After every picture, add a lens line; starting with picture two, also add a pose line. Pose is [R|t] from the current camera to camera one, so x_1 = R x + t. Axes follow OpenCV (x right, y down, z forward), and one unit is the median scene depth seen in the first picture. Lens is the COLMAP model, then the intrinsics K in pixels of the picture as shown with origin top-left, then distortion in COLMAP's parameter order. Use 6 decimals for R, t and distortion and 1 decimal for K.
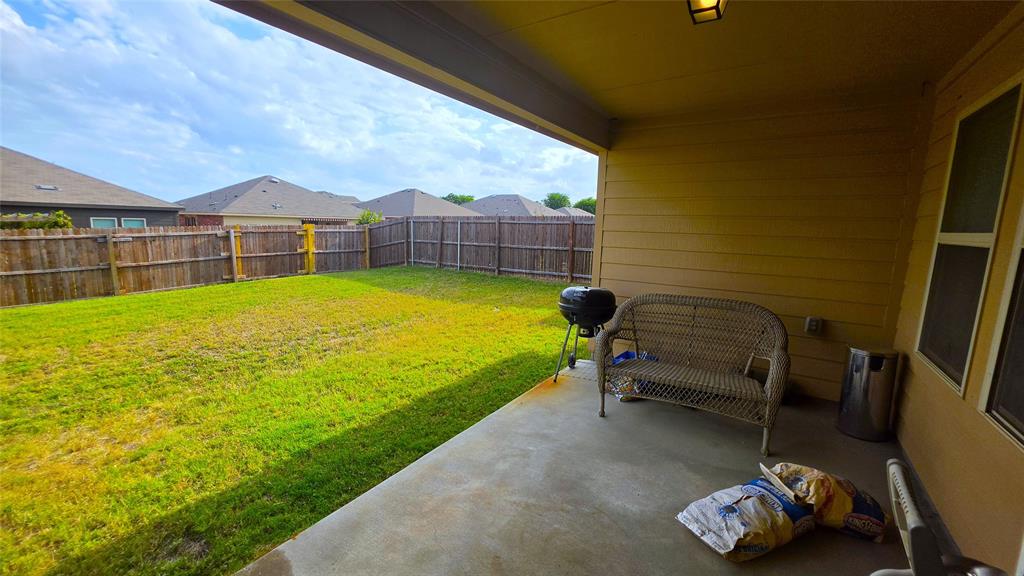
lens RADIAL K [[412.1, 0, 513.3], [0, 412.1, 287.2], [0, 0, 1]] dist [-0.002006, -0.000376]
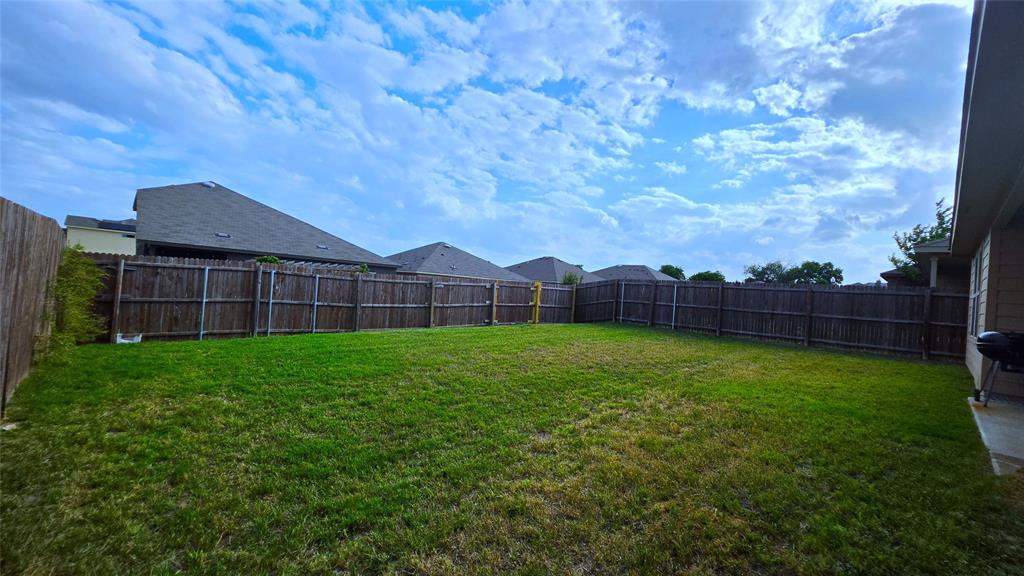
lens RADIAL K [[412.1, 0, 507.3], [0, 412.1, 286.1], [0, 0, 1]] dist [-0.002006, -0.000376]
pose [[0.974104, 0.043913, -0.221793, -0.387991], [-0.080416, 0.984104, -0.158342, 0.066088], [0.211314, 0.172078, 0.962151, -0.196990]]
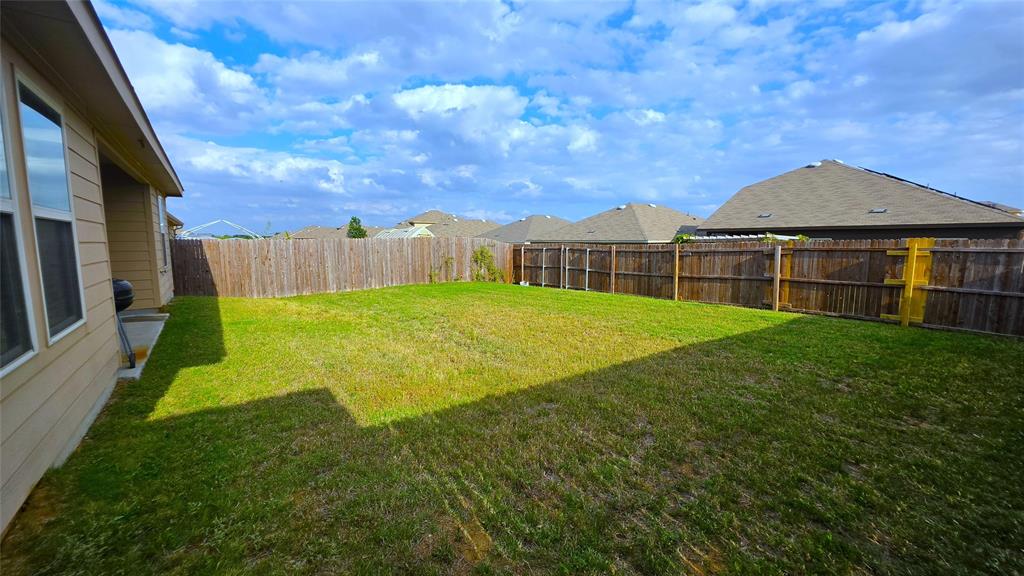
lens RADIAL K [[412.1, 0, 512.0], [0, 412.1, 287.5], [0, 0, 1]] dist [-0.002006, -0.000376]
pose [[-0.344158, 0.082930, -0.935242, 0.276496], [-0.148789, 0.978688, 0.141535, -0.099878], [0.927047, 0.187864, -0.324485, 0.823291]]
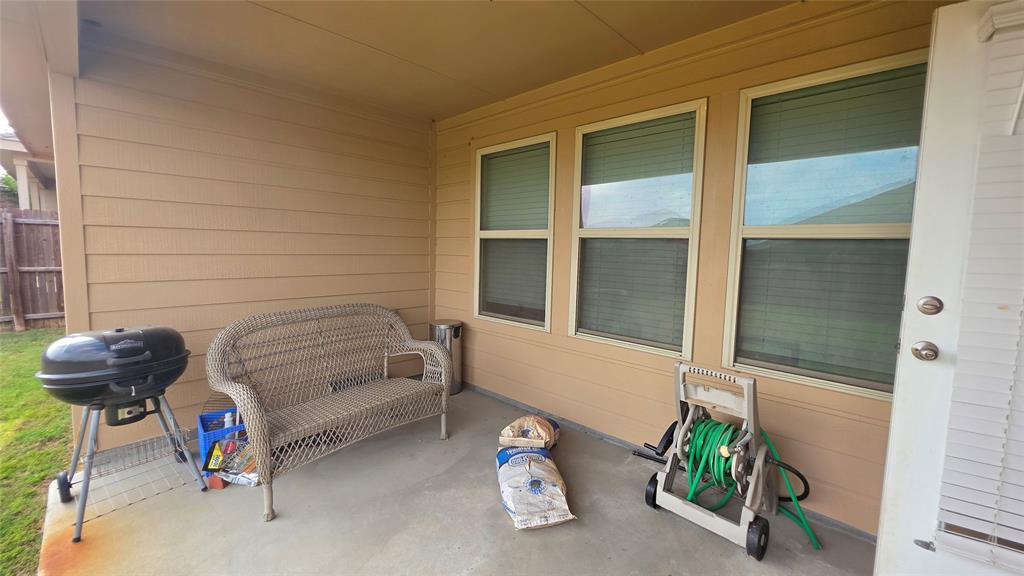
lens RADIAL K [[412.1, 0, 507.2], [0, 412.1, 287.5], [0, 0, 1]] dist [-0.002006, -0.000376]
pose [[0.181978, -0.111965, 0.976907, -0.091330], [0.132259, 0.987255, 0.088513, -0.012571], [-0.974367, 0.113097, 0.194467, 0.156161]]
